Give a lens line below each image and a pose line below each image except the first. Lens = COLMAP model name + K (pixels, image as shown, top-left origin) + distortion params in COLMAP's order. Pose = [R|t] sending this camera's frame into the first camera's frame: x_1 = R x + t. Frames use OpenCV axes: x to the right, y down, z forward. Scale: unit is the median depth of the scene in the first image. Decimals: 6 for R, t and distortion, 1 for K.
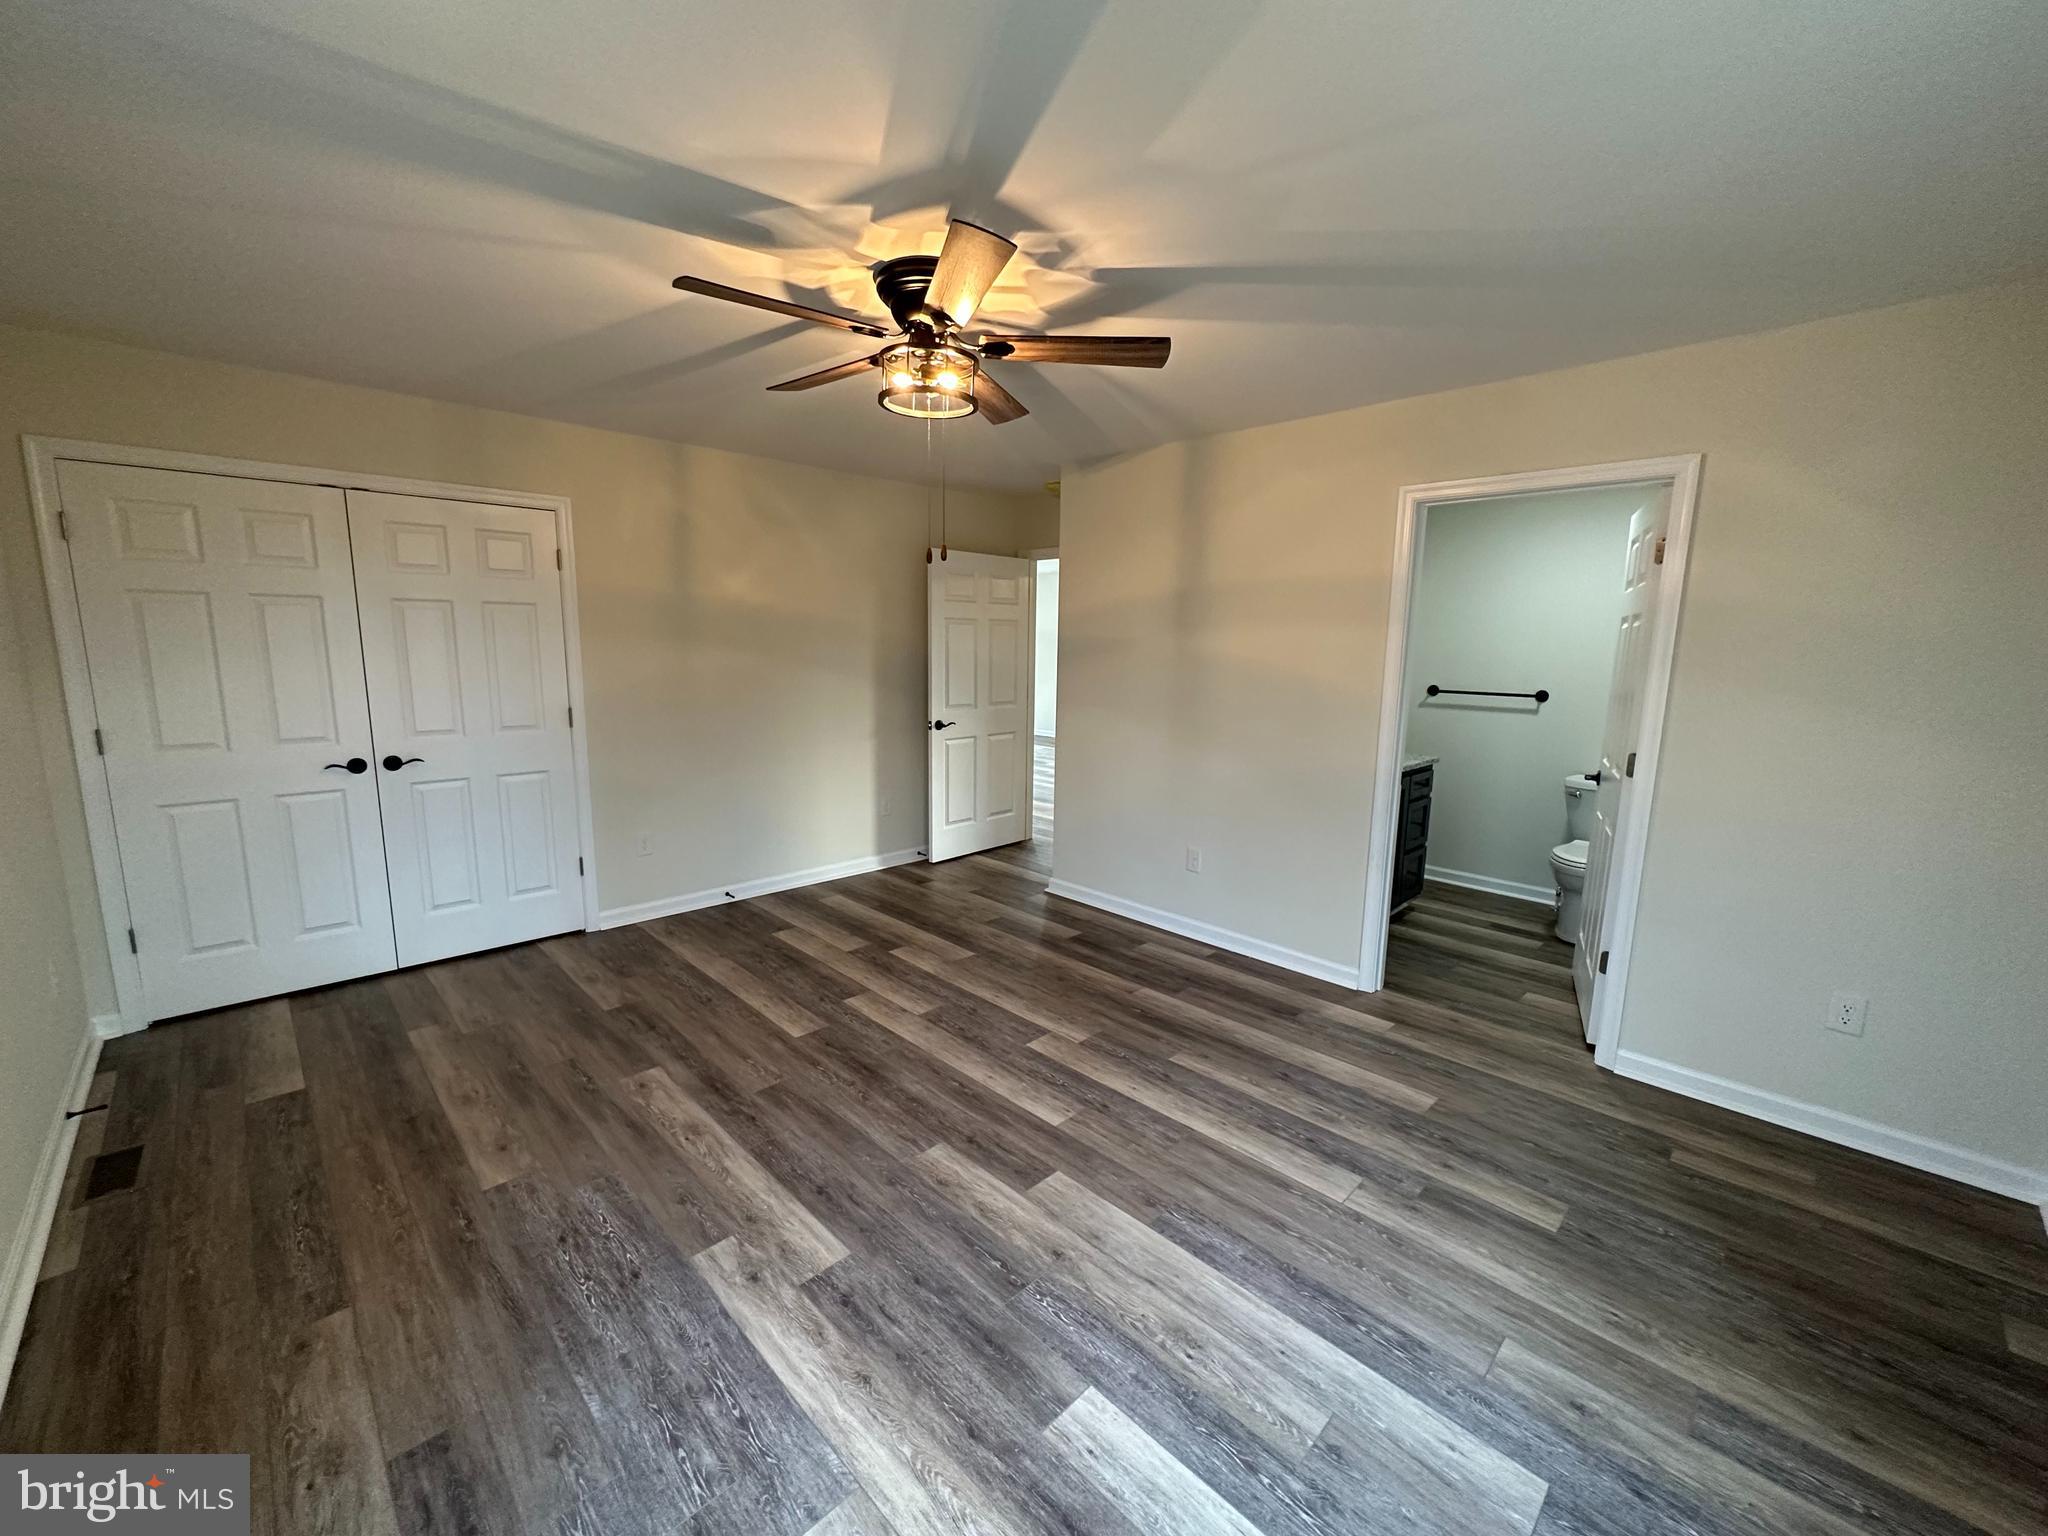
lens RADIAL K [[814.7, 0, 1022.0], [0, 814.7, 768.0], [0, 0, 1]] dist [0.000380, 0.000075]
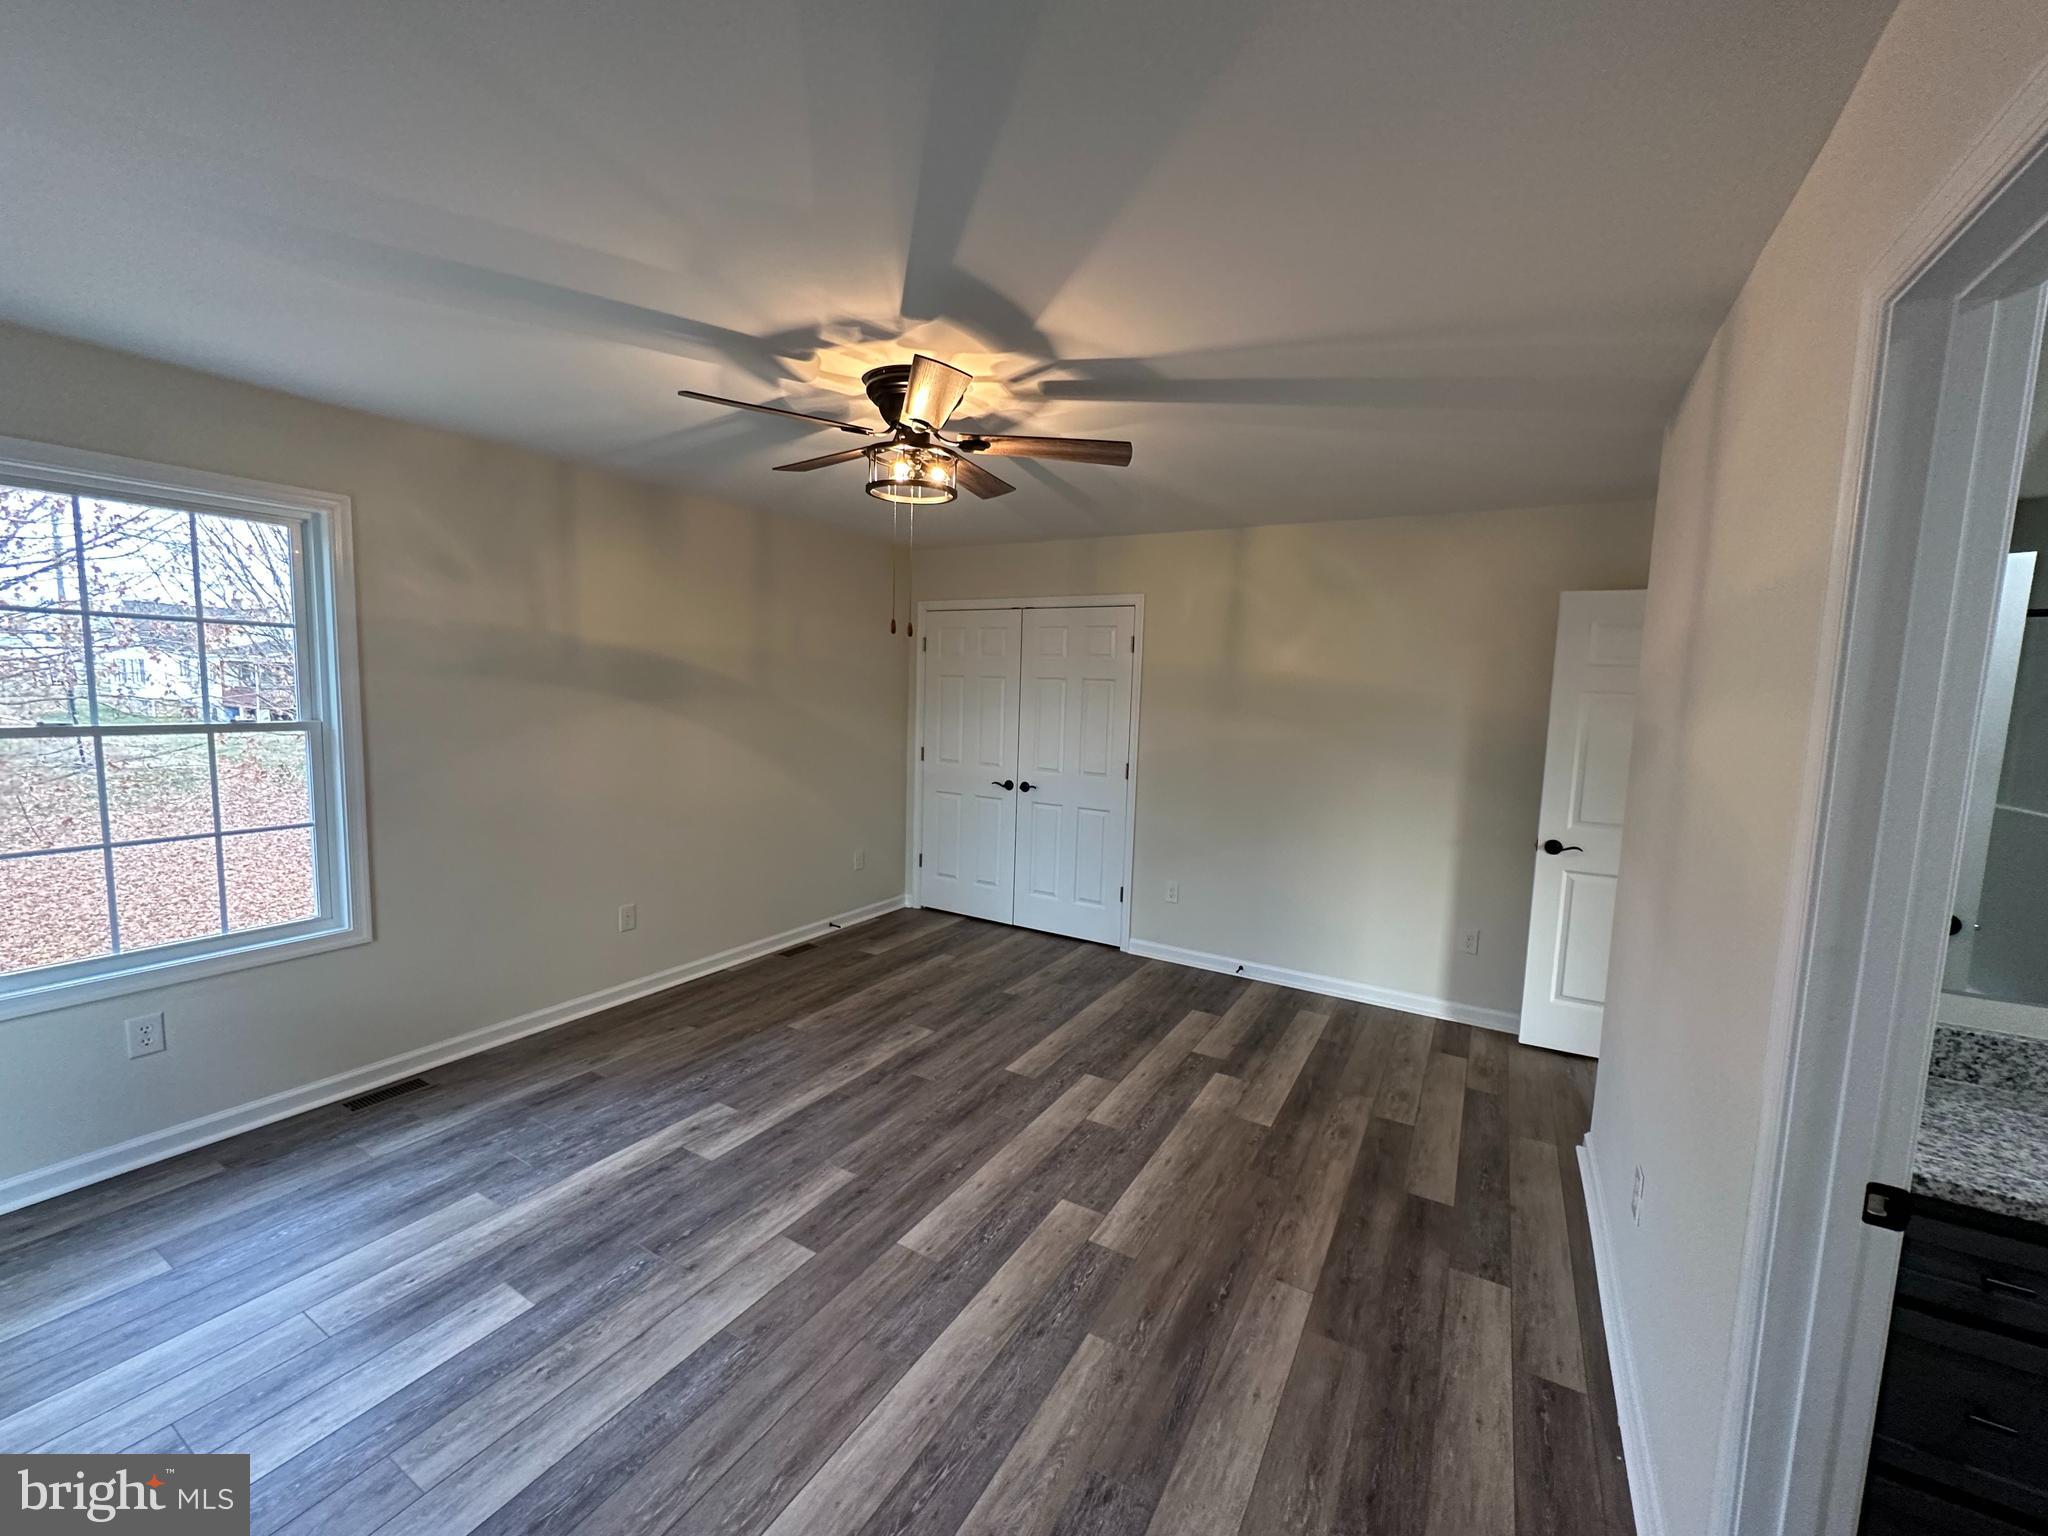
lens RADIAL K [[814.7, 0, 1022.0], [0, 814.7, 768.0], [0, 0, 1]] dist [0.000380, 0.000075]
pose [[0.259295, 0.087924, -0.961788, 0.850499], [-0.178913, 0.982984, 0.041627, -0.131192], [0.949082, 0.161283, 0.270613, 0.762608]]
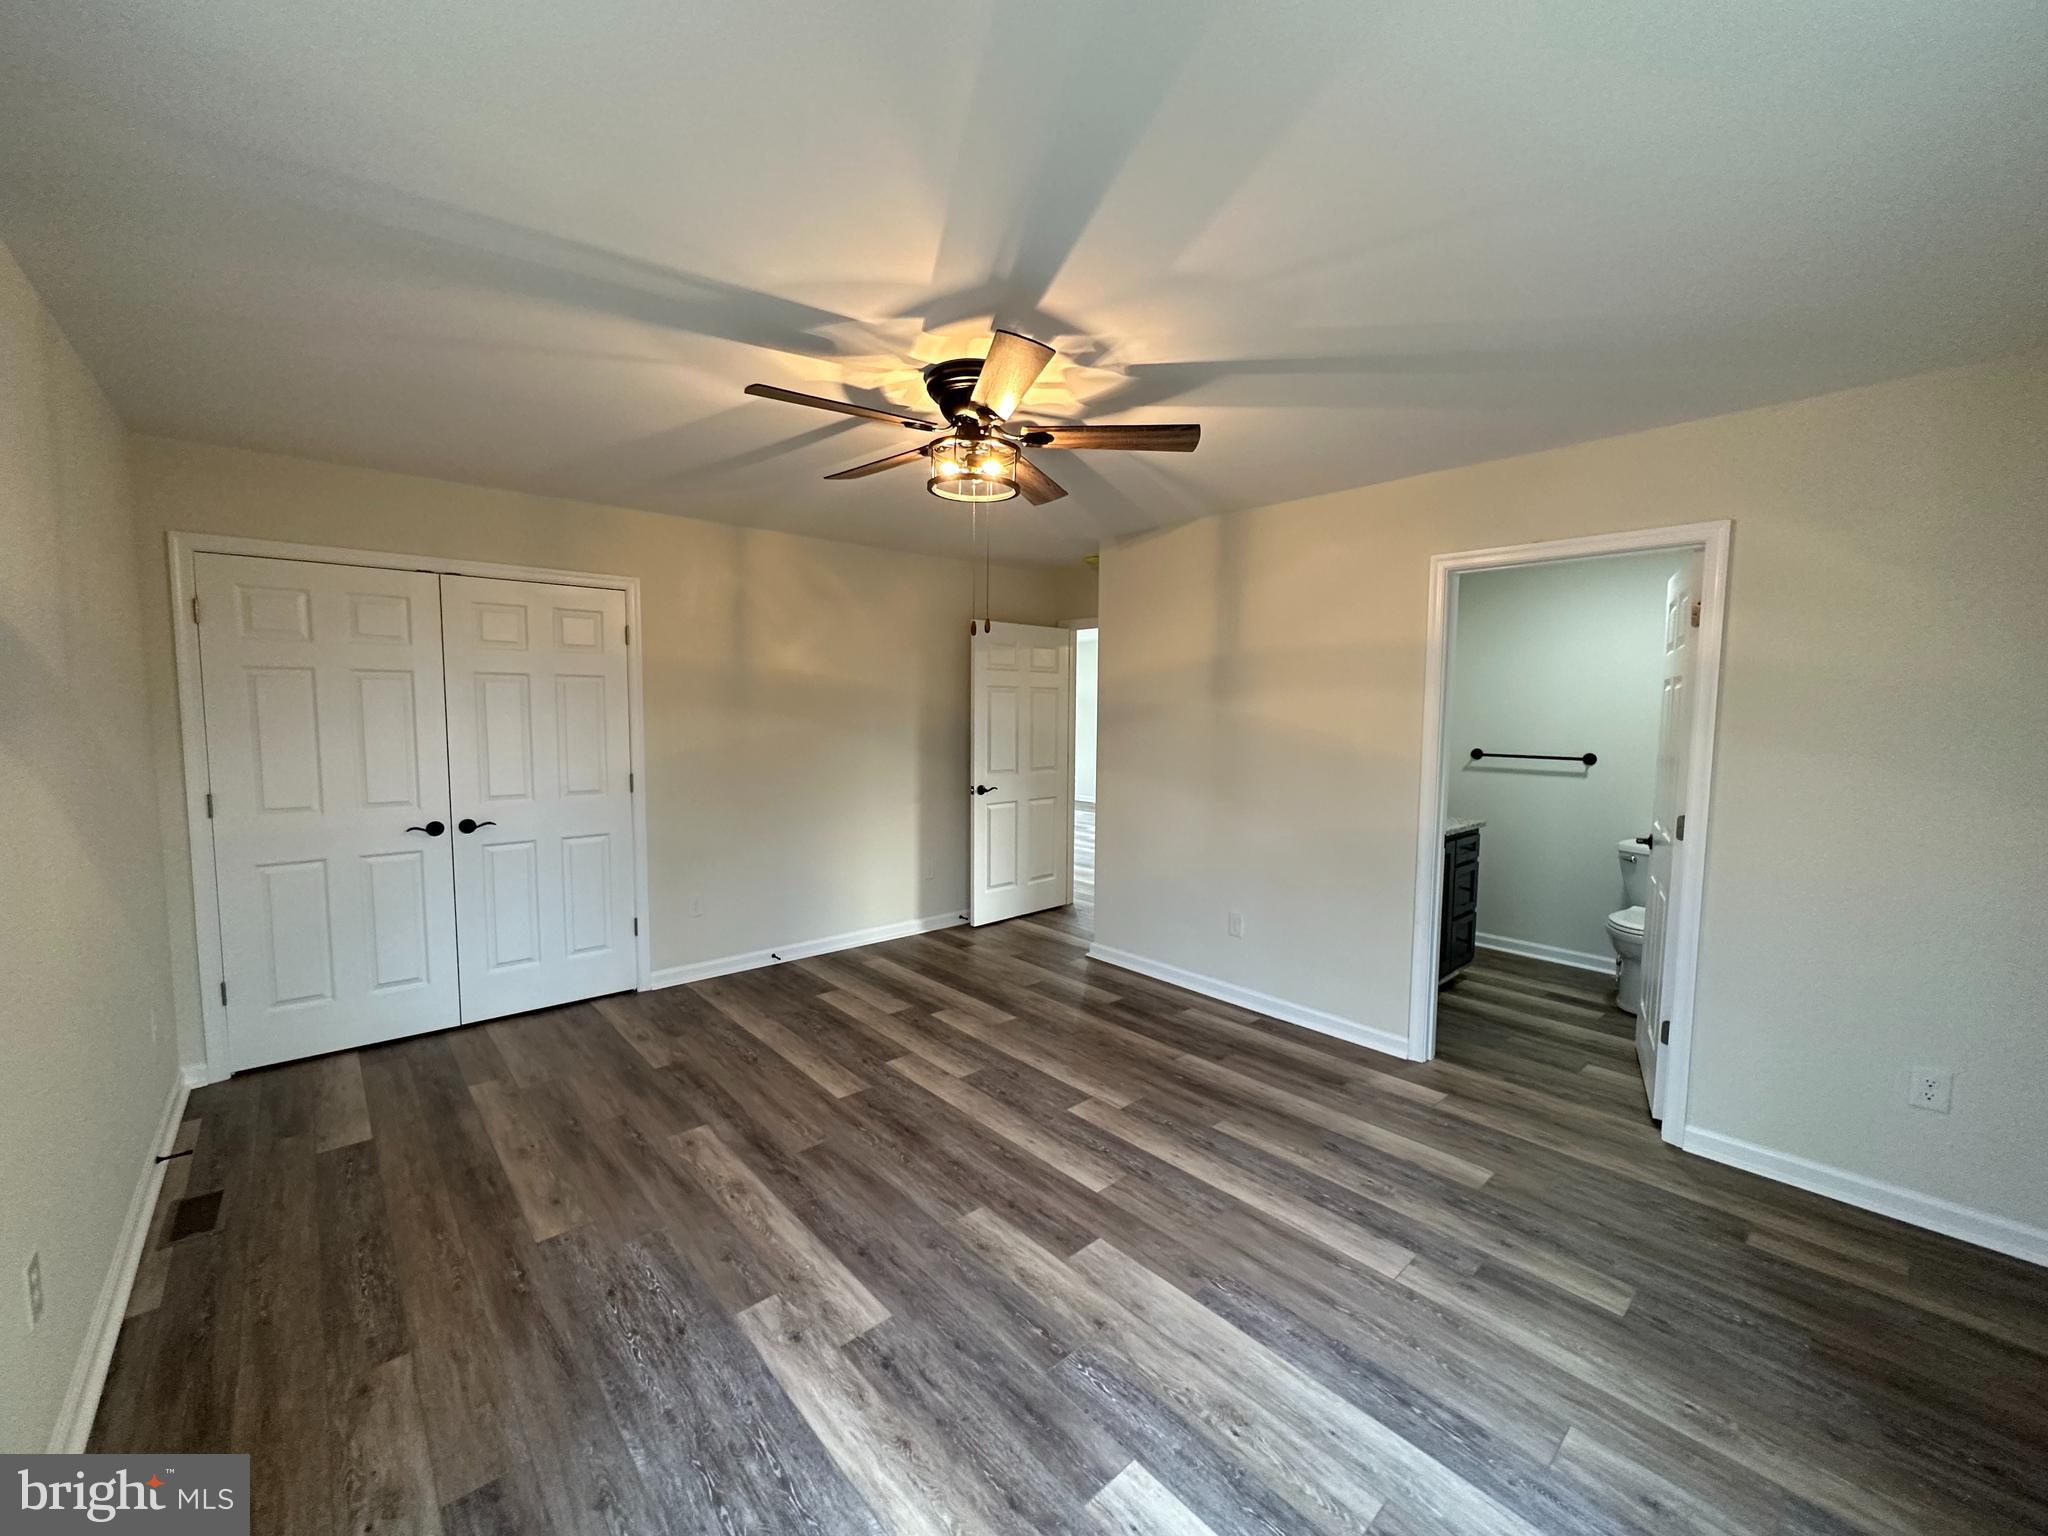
lens RADIAL K [[814.7, 0, 1022.0], [0, 814.7, 768.0], [0, 0, 1]] dist [0.000380, 0.000075]
pose [[0.998711, -0.003506, -0.050637, 0.001659], [-0.000622, 0.996691, -0.081287, 0.005552], [0.050755, 0.081214, 0.995404, -0.030366]]
